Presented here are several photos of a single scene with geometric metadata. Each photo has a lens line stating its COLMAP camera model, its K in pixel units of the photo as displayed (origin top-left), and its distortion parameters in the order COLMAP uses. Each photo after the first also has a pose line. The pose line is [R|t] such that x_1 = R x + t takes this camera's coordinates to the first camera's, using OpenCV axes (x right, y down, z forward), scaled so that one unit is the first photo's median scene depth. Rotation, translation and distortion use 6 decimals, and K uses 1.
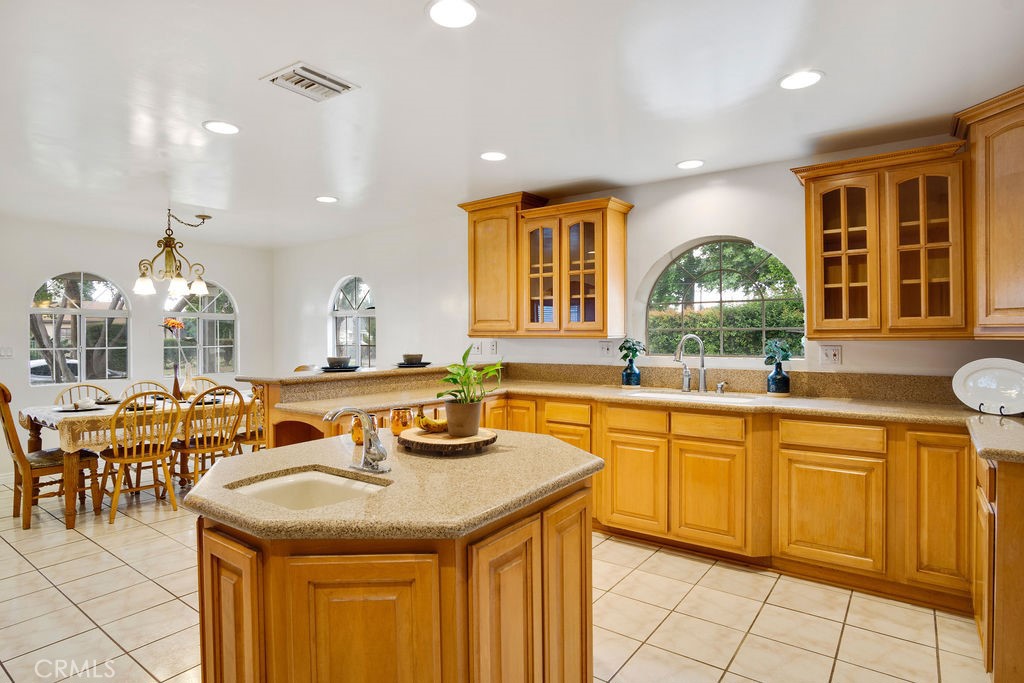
lens RADIAL K [[533.2, 0, 512.0], [0, 533.2, 341.5], [0, 0, 1]] dist [-0.000097, 0.000179]
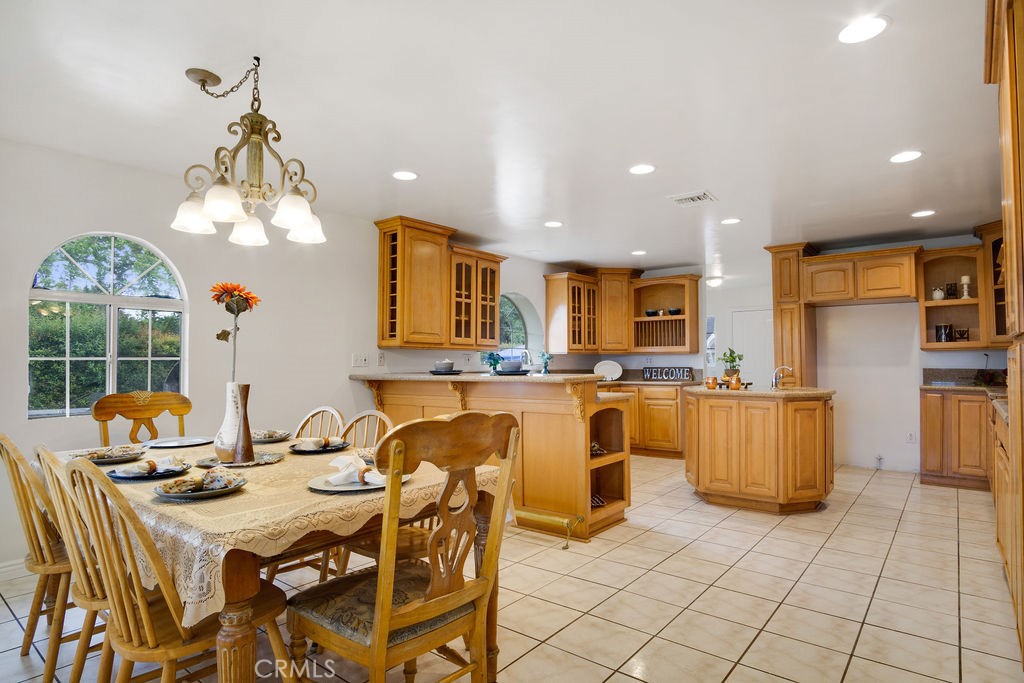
lens RADIAL K [[538.0, 0, 511.0], [0, 538.0, 352.3], [0, 0, 1]] dist [0.023541, -0.000016]
pose [[0.032661, 0.024355, 0.999170, -1.438529], [0.013131, 0.999606, -0.024795, 0.037248], [-0.999380, 0.013930, 0.032328, 1.009360]]
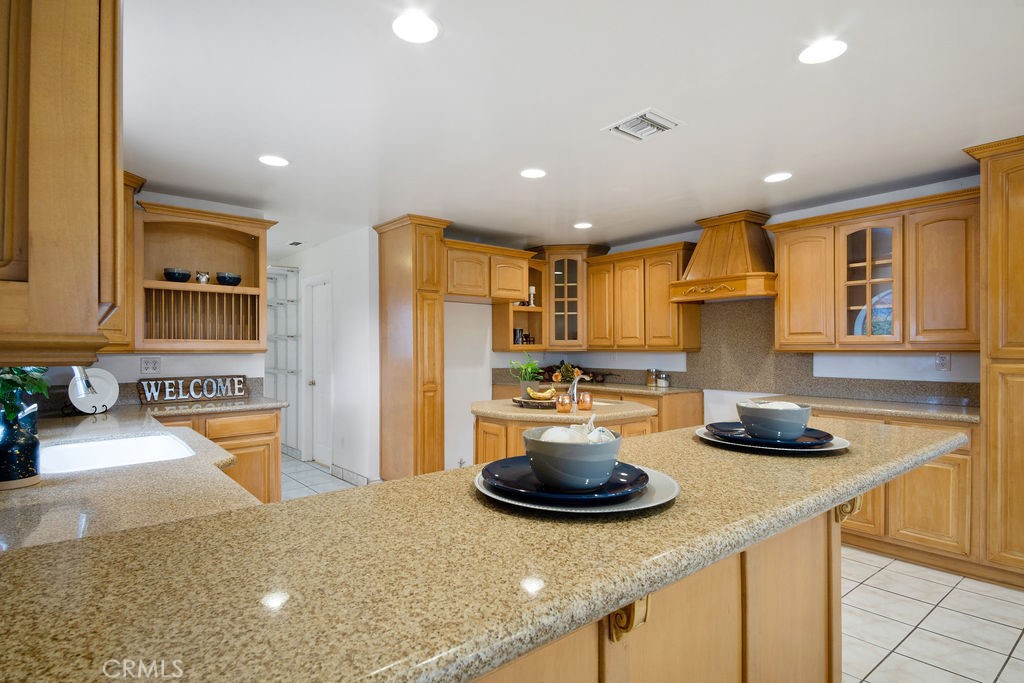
lens RADIAL K [[538.0, 0, 511.0], [0, 538.0, 352.3], [0, 0, 1]] dist [0.023541, -0.000016]
pose [[-0.974016, 0.006792, 0.226377, -0.212306], [0.010391, 0.999838, 0.014712, -0.013152], [-0.226240, 0.016682, -0.973929, 1.471474]]
